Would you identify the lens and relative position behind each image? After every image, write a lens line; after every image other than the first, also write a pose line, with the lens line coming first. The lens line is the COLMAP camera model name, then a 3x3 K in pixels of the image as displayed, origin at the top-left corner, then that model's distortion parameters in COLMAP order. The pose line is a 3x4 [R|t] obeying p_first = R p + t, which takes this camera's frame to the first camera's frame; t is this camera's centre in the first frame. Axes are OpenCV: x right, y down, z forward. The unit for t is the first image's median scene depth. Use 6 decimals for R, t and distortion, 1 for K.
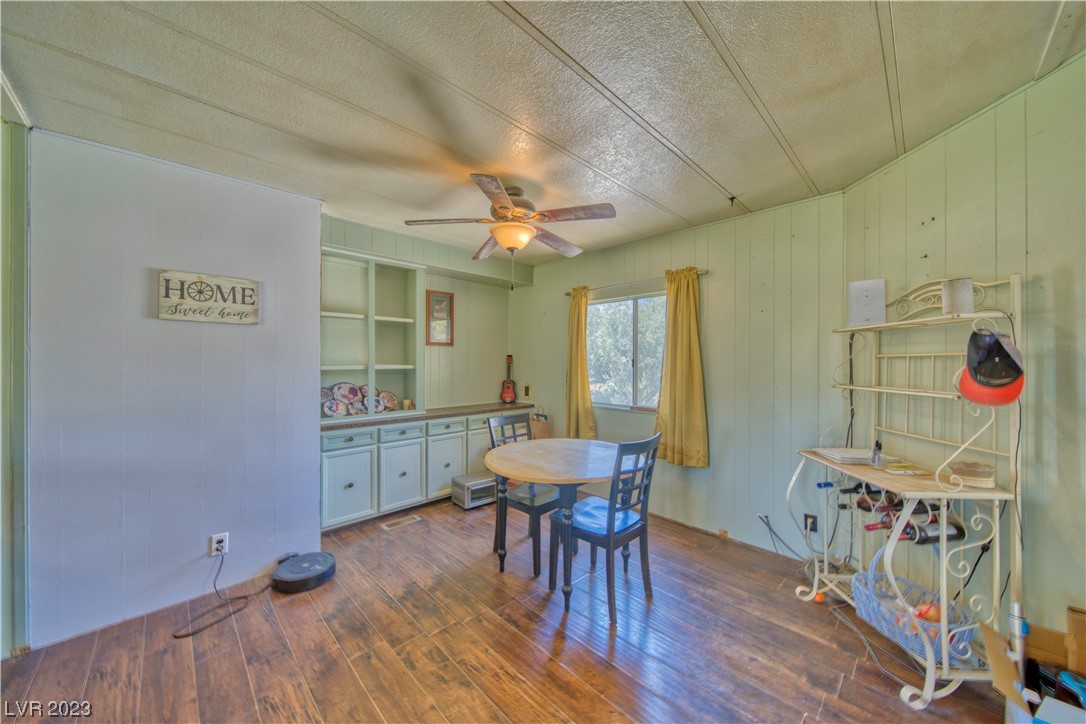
lens RADIAL K [[380.3, 0, 540.8], [0, 380.3, 358.2], [0, 0, 1]] dist [-0.003623, -0.000550]
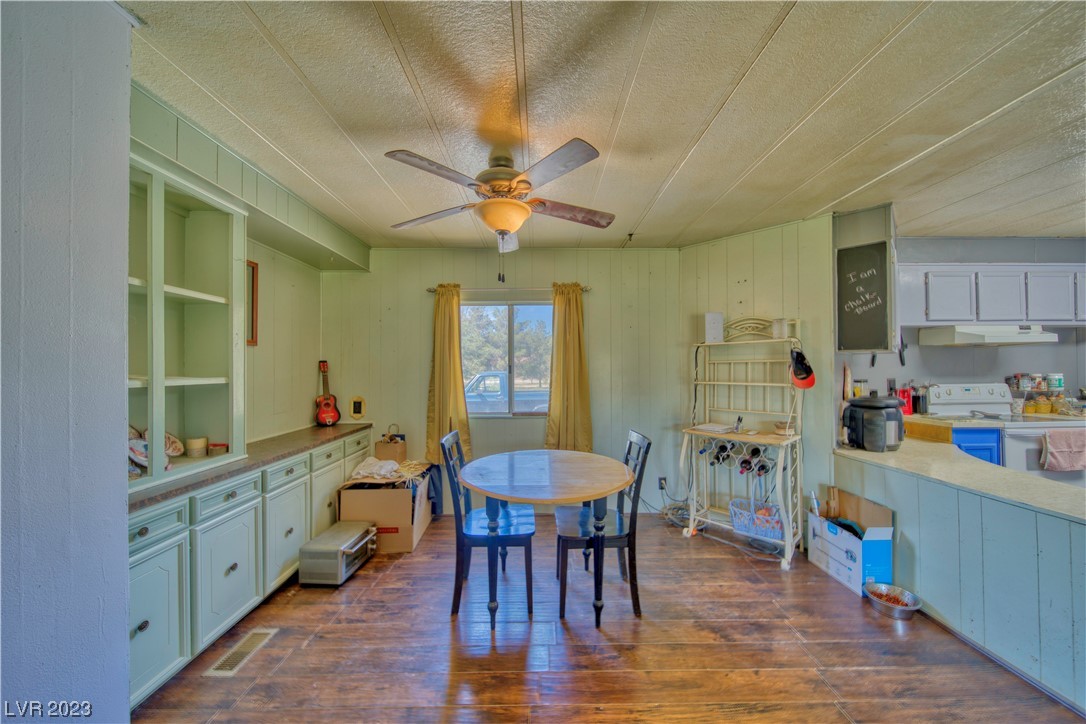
lens RADIAL K [[380.3, 0, 545.7], [0, 380.3, 364.7], [0, 0, 1]] dist [-0.003623, -0.000550]
pose [[0.694992, -0.002509, 0.719013, -0.478001], [0.001714, 0.999997, 0.001833, -0.001239], [-0.719015, -0.000041, 0.694994, 0.283989]]
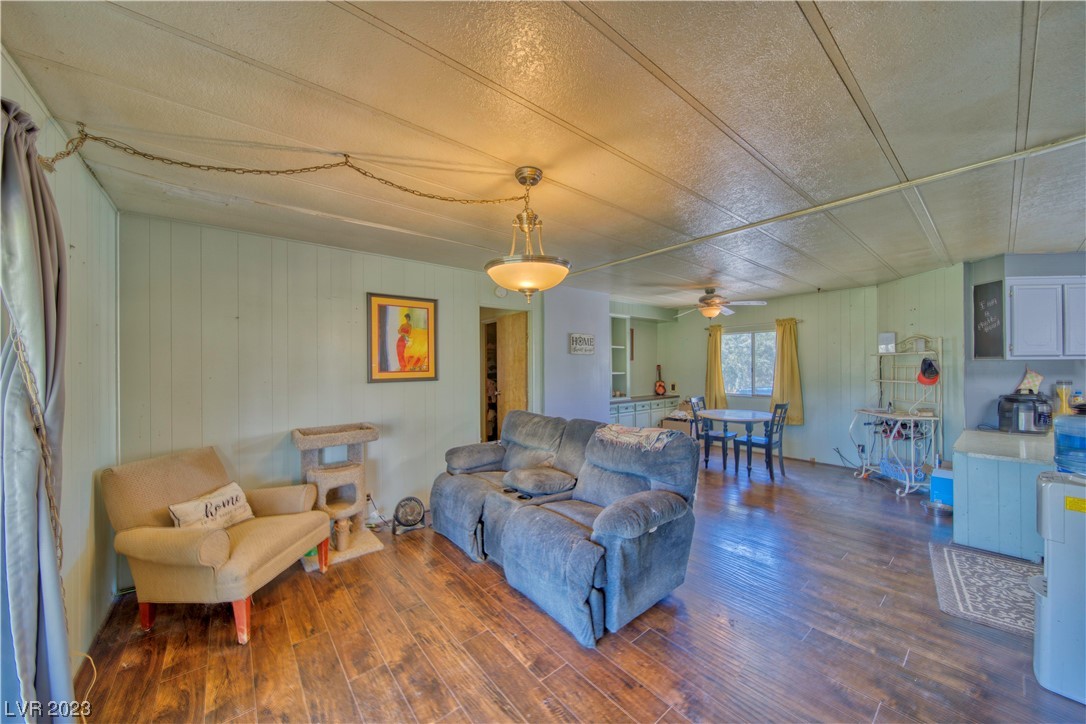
lens RADIAL K [[380.3, 0, 541.5], [0, 380.3, 364.8], [0, 0, 1]] dist [-0.003623, -0.000550]
pose [[0.995640, -0.009087, -0.092835, -0.650159], [0.009448, 0.999949, 0.003440, -0.028917], [0.092799, -0.004303, 0.995676, -0.957434]]
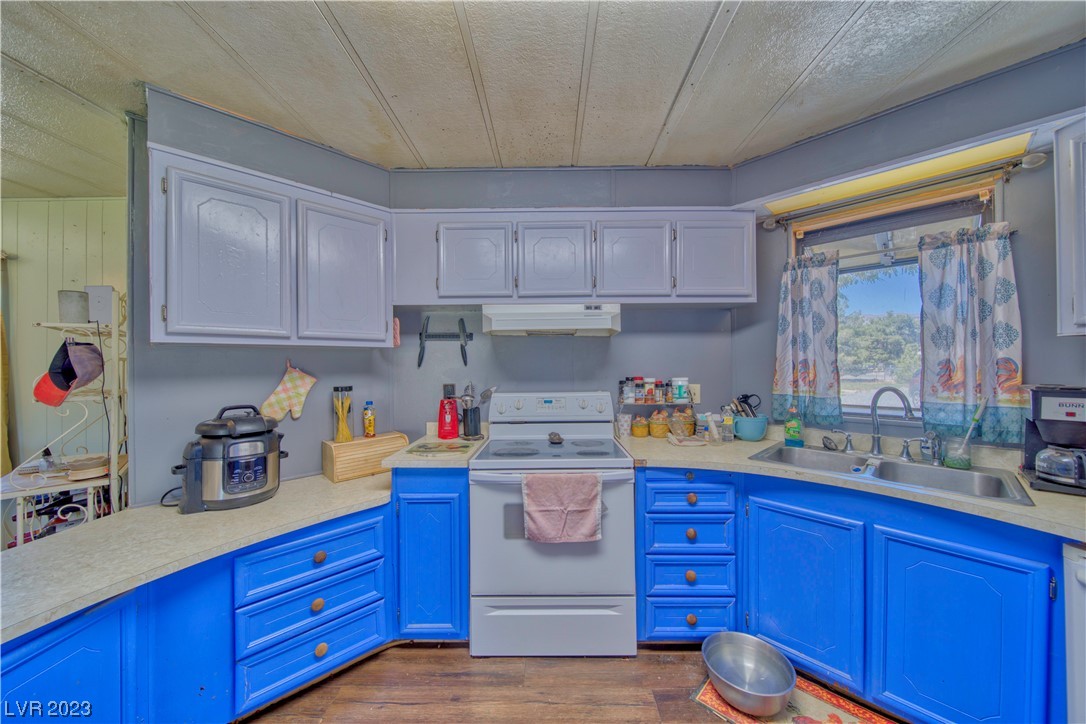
lens RADIAL K [[380.3, 0, 543.7], [0, 380.3, 358.9], [0, 0, 1]] dist [-0.003623, -0.000550]
pose [[0.713207, -0.004143, 0.700941, 0.642942], [-0.003244, 0.999952, 0.009211, -0.013608], [-0.700946, -0.008843, 0.713159, -0.364141]]
